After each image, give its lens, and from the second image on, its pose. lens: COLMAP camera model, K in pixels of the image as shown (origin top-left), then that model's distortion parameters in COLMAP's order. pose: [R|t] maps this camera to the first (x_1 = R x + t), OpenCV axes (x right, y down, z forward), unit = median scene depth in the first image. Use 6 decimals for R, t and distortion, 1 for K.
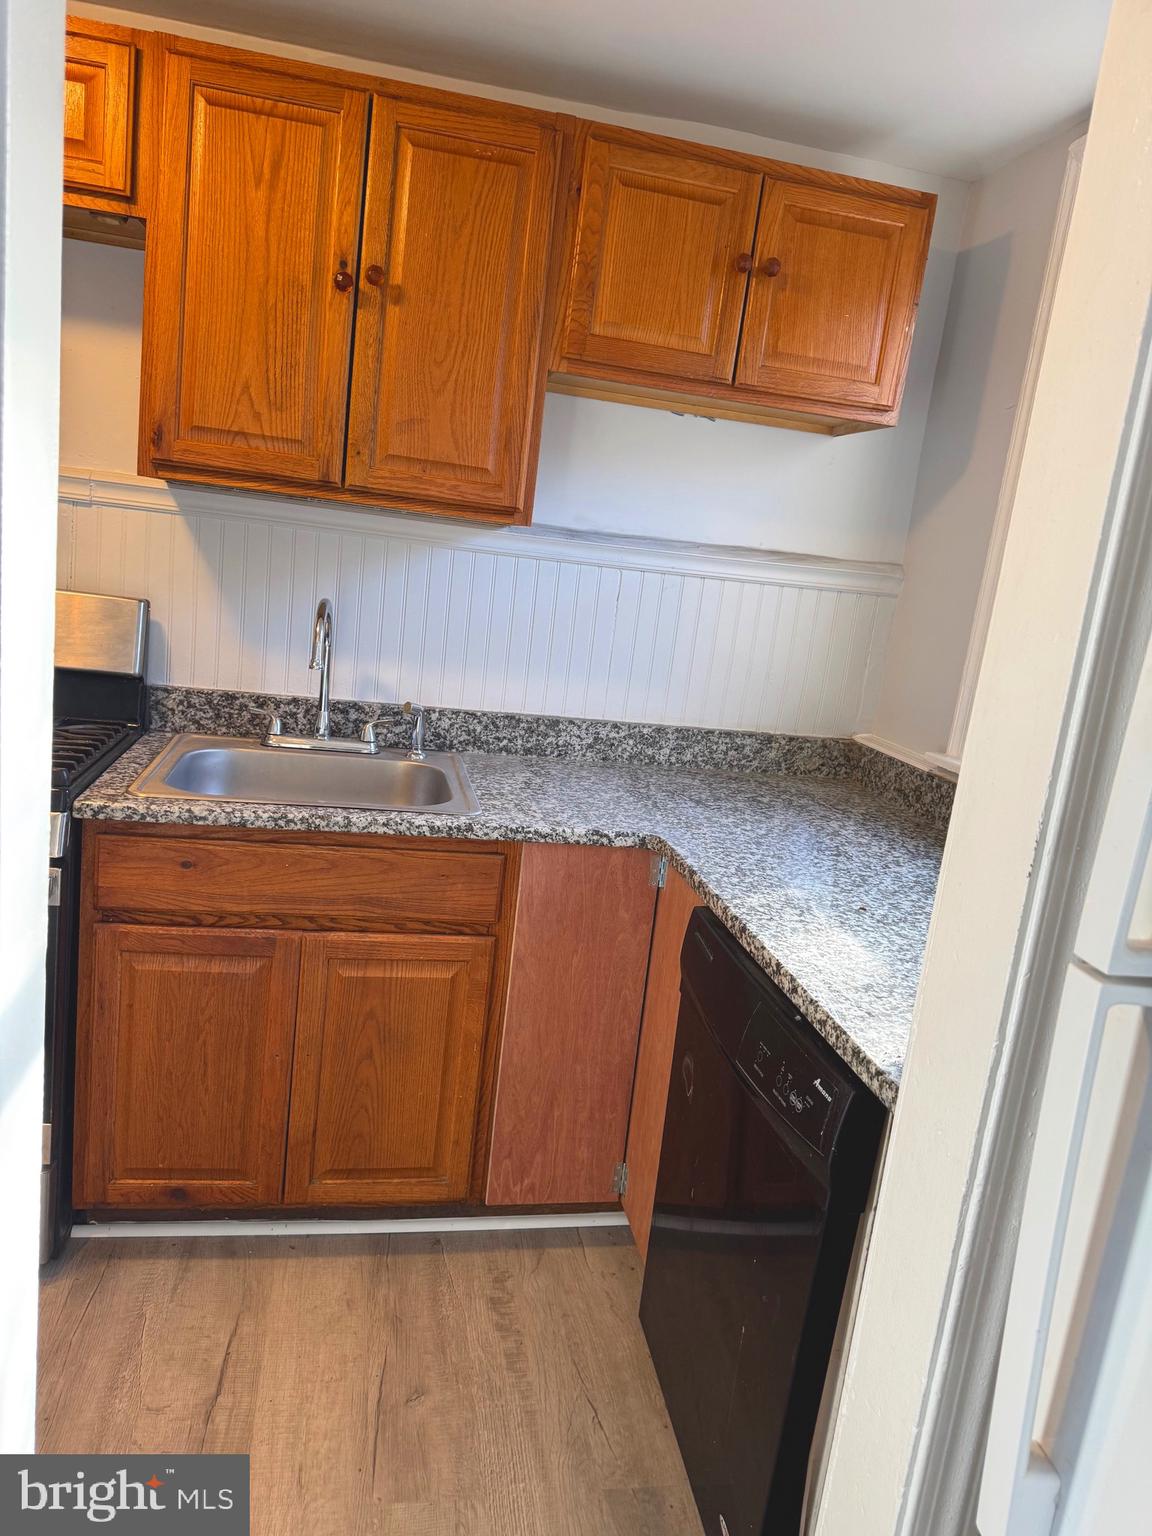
lens RADIAL K [[1012.0, 0, 627.4], [0, 1012.0, 768.1], [0, 0, 1]] dist [0.102295, -0.143134]
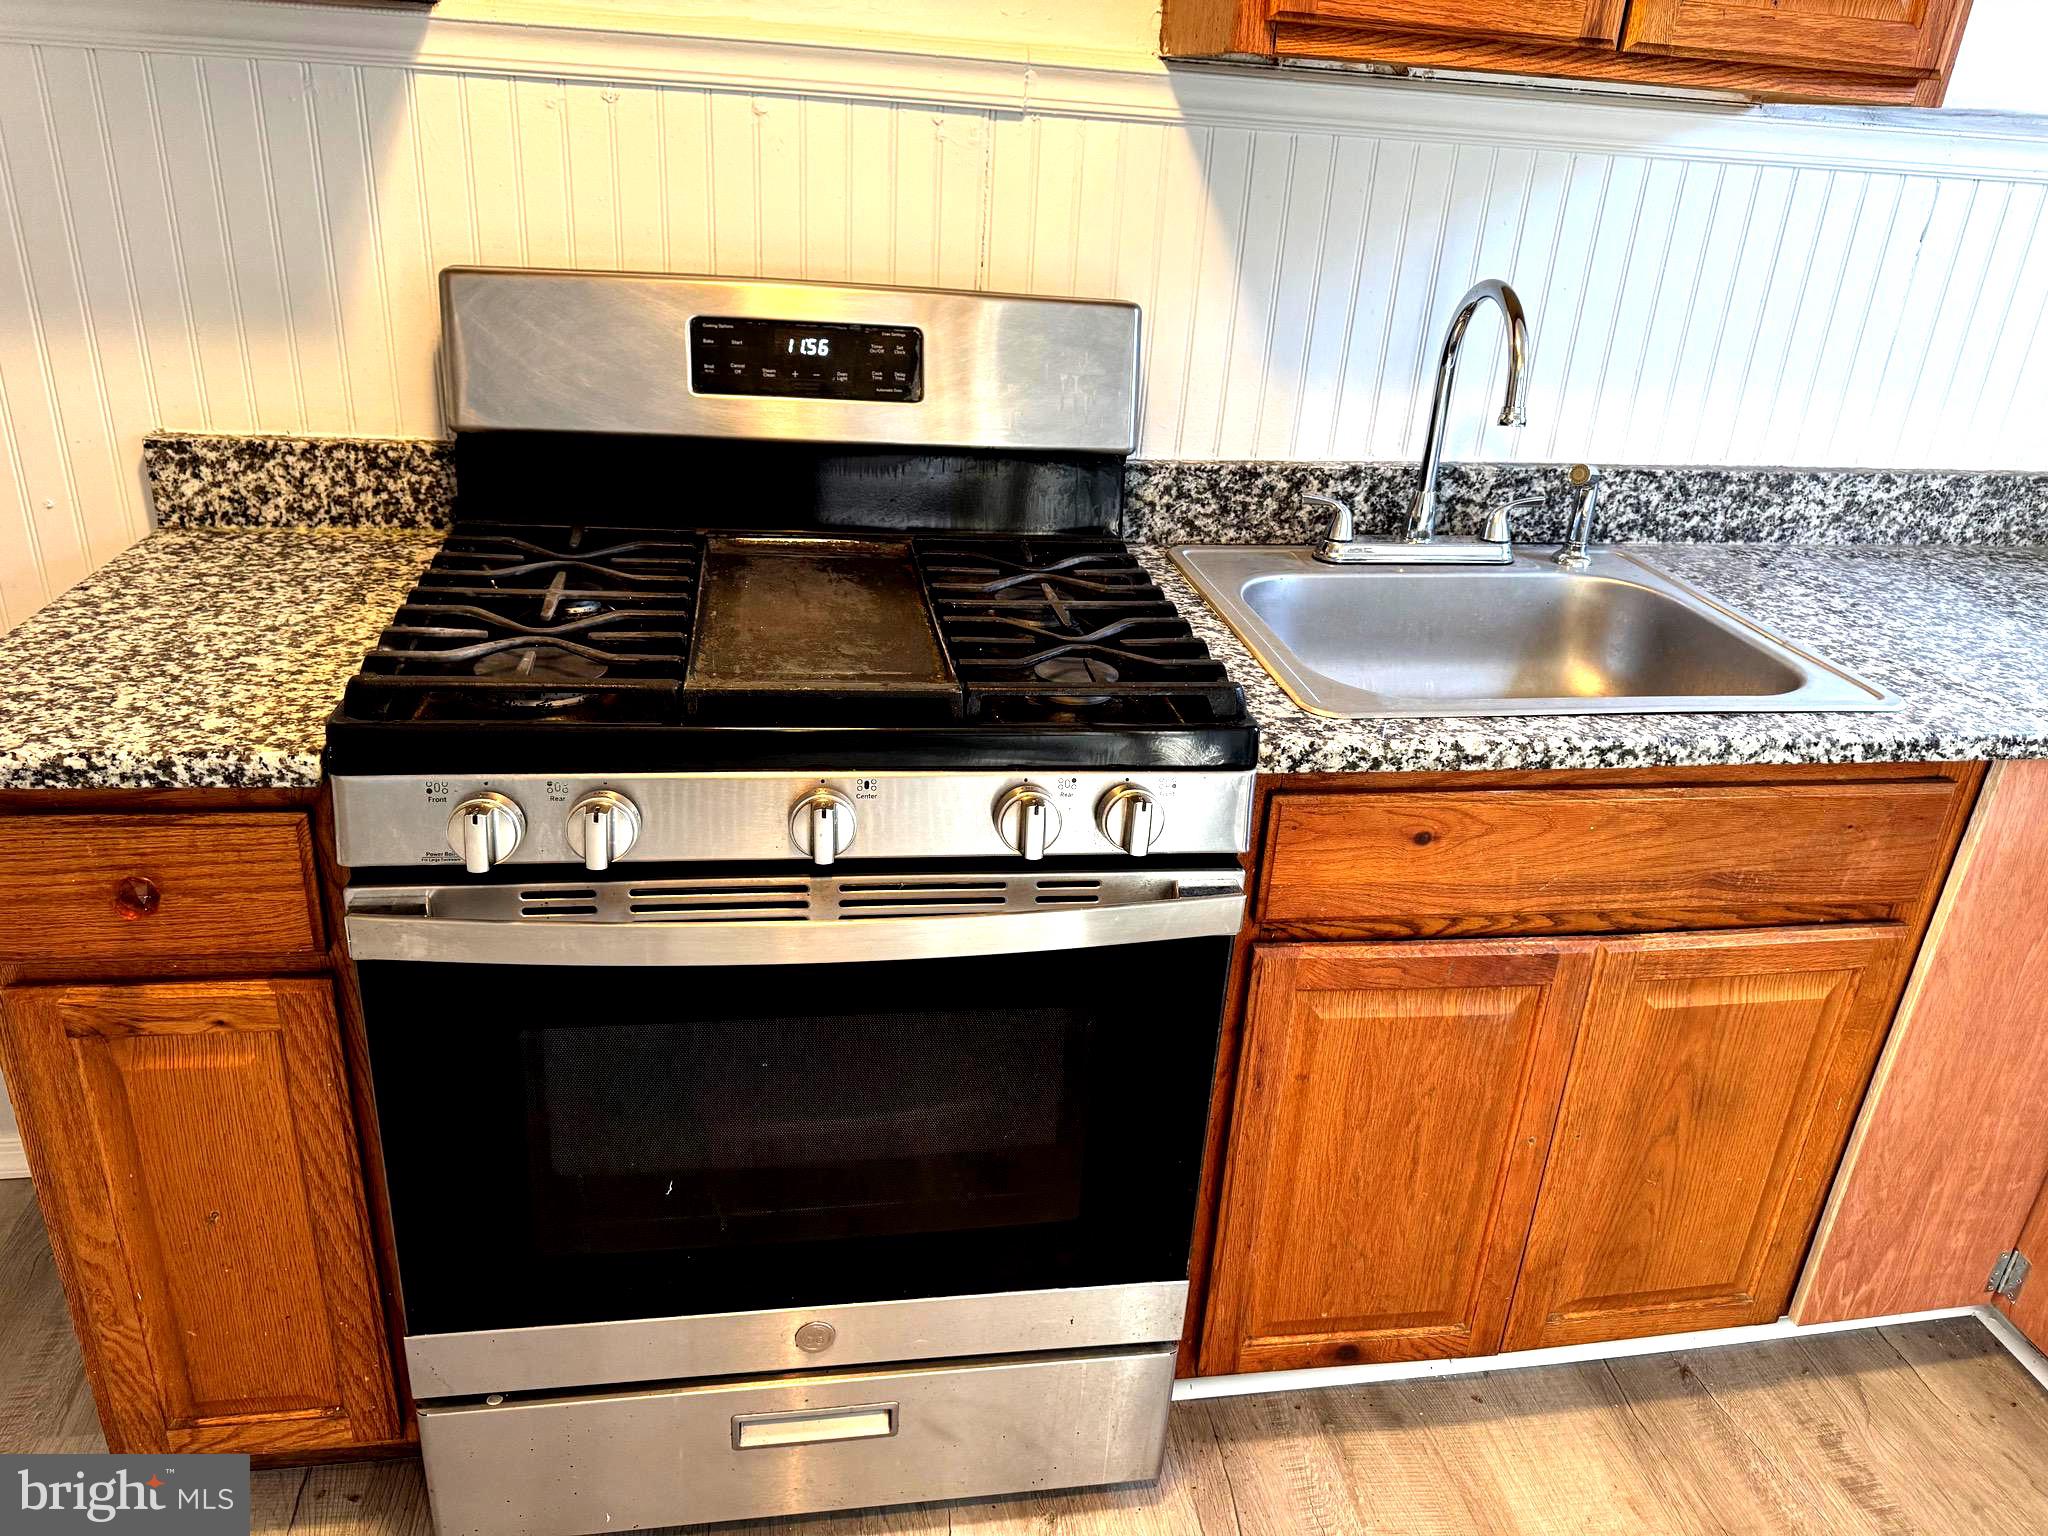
lens RADIAL K [[1349.3, 0, 1019.0], [0, 1349.3, 711.5], [0, 0, 1]] dist [0.102295, -0.143134]
pose [[0.998552, -0.042405, -0.033101, -0.580971], [0.048427, 0.976530, 0.209865, -0.122536], [0.023425, -0.211164, 0.977170, 0.300236]]
